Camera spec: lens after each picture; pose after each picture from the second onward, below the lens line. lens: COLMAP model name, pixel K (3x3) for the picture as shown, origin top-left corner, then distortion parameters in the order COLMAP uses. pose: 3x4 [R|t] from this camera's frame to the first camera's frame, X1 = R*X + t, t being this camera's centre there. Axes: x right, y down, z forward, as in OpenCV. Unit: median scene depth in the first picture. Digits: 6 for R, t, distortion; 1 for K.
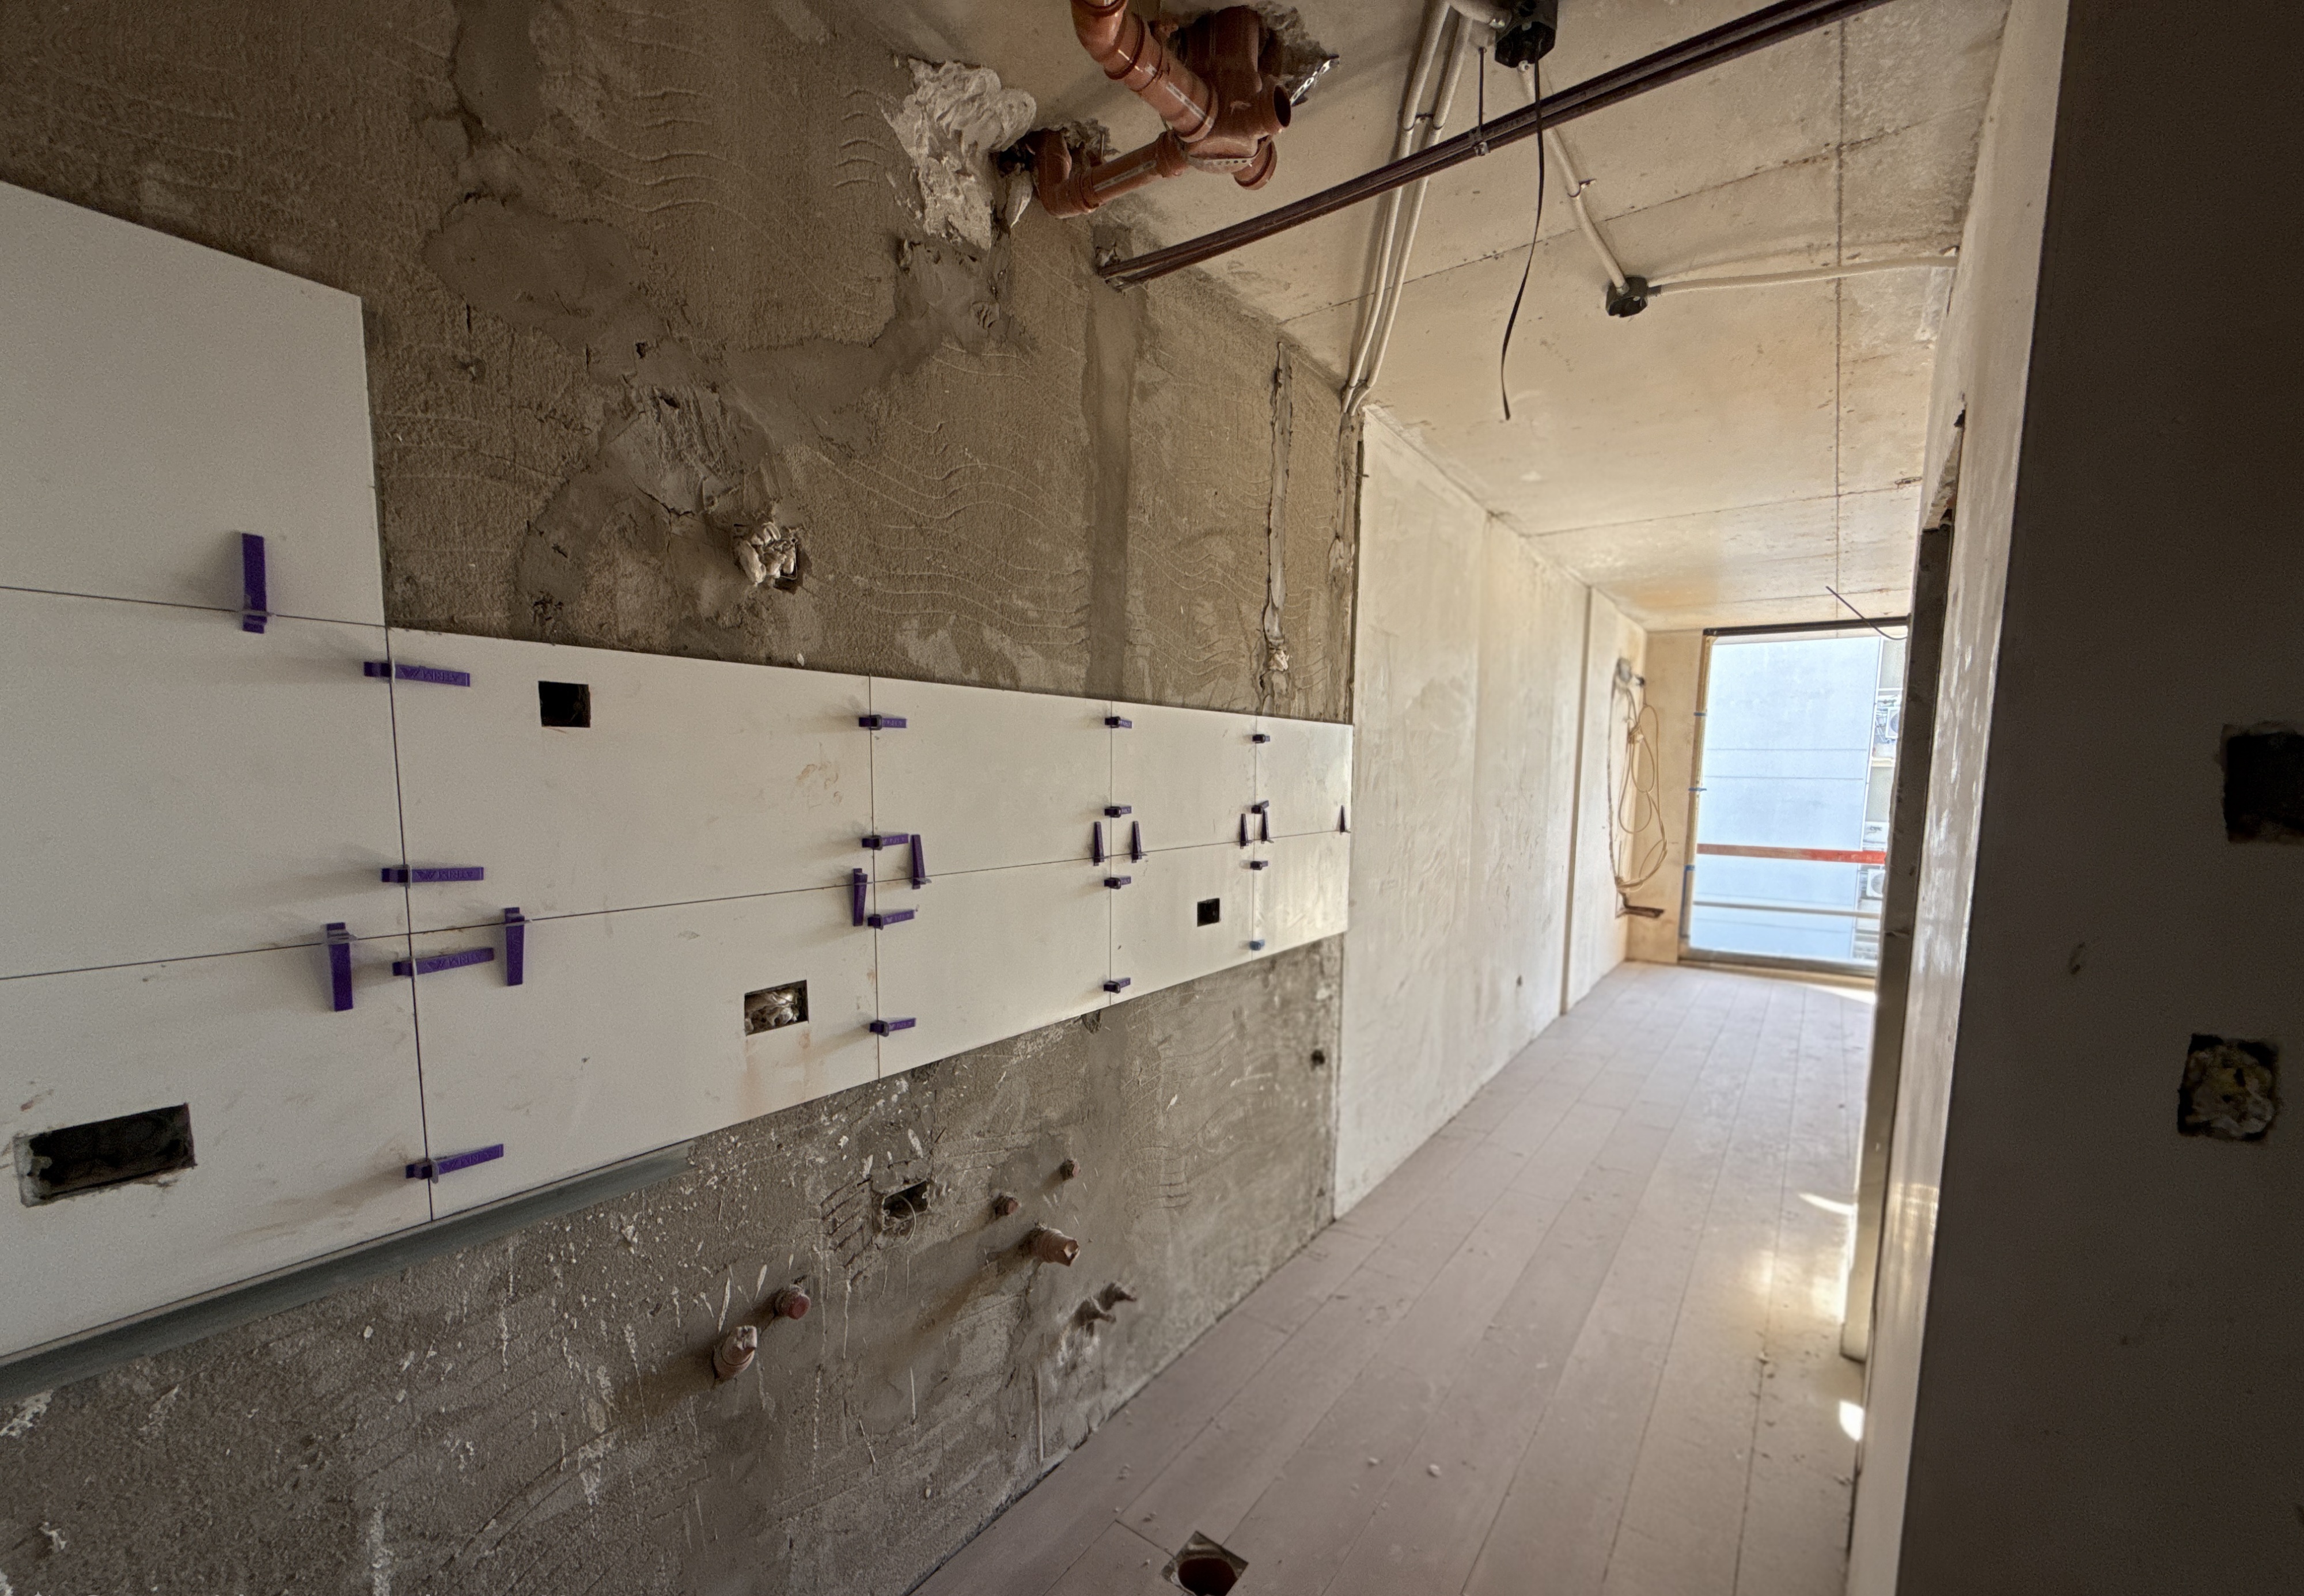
lens RADIAL K [[918.4, 0, 1157.3], [0, 918.4, 863.8], [0, 0, 1]] dist [0.001002, -0.000261]
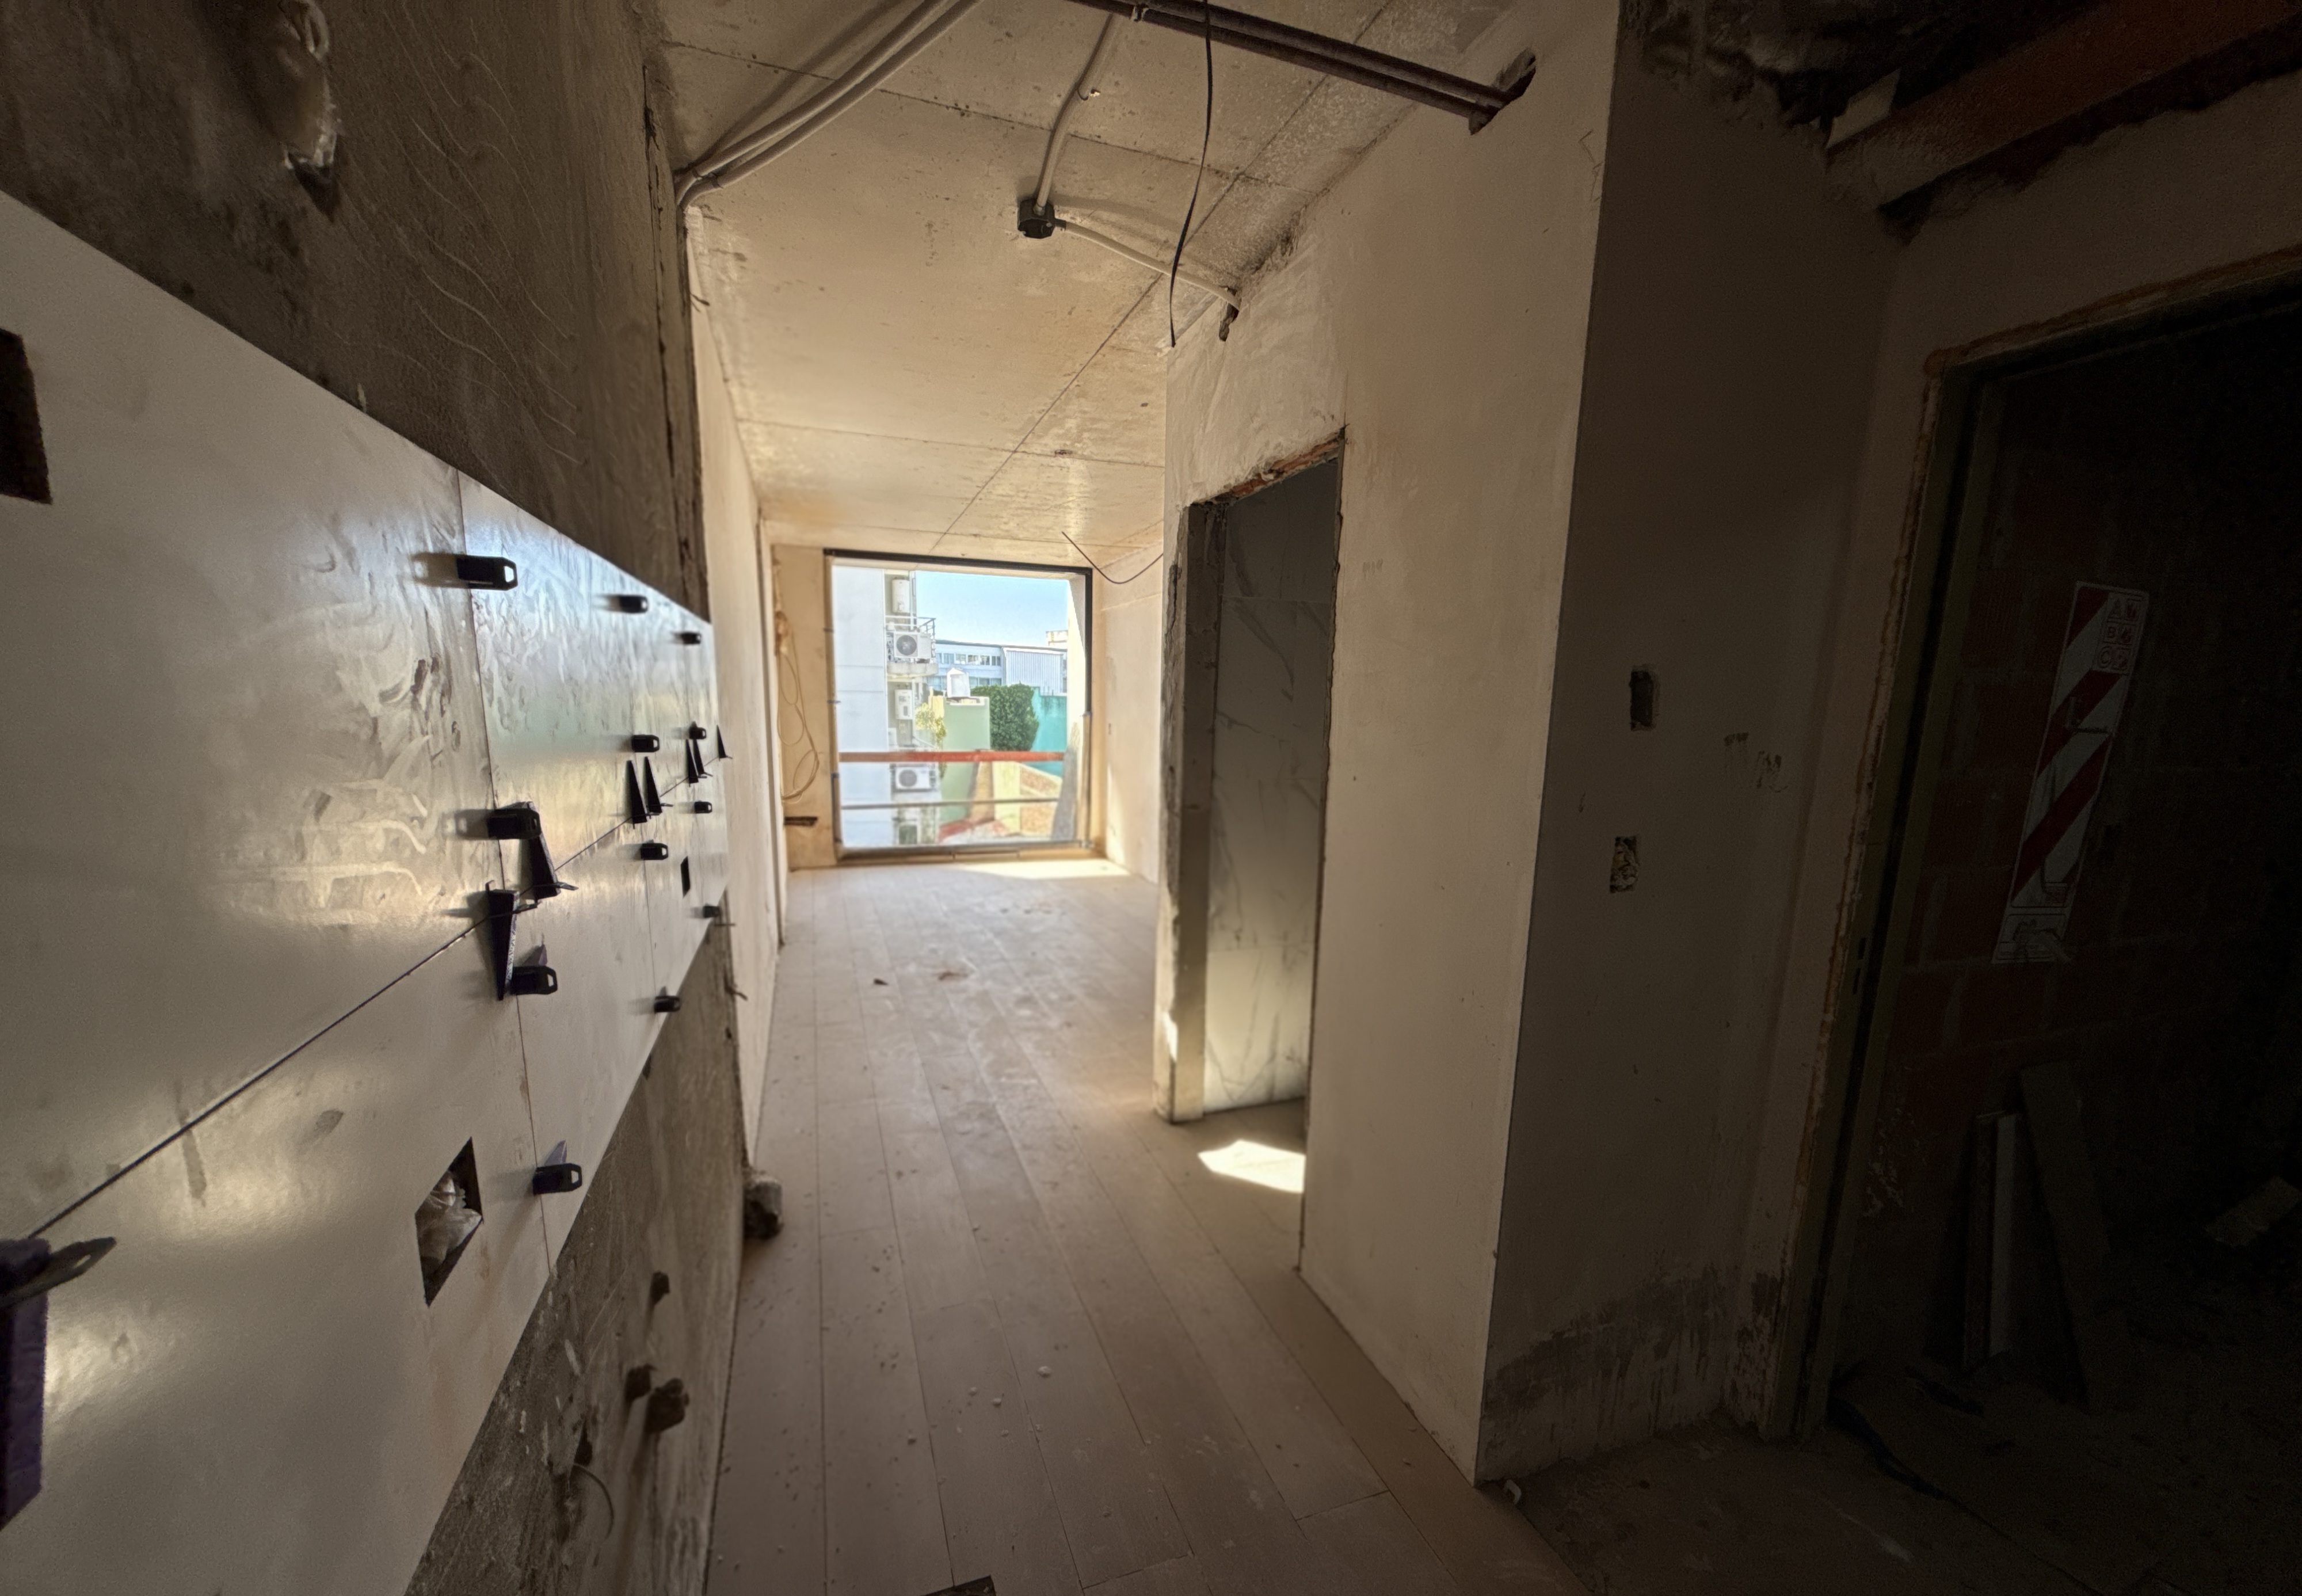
lens RADIAL K [[917.7, 0, 1155.5], [0, 917.7, 865.2], [0, 0, 1]] dist [0.001002, -0.000261]
pose [[0.553707, -0.151408, 0.818831, -0.118097], [0.072523, 0.988363, 0.133715, -0.009704], [-0.829547, -0.014655, 0.558244, 0.099243]]
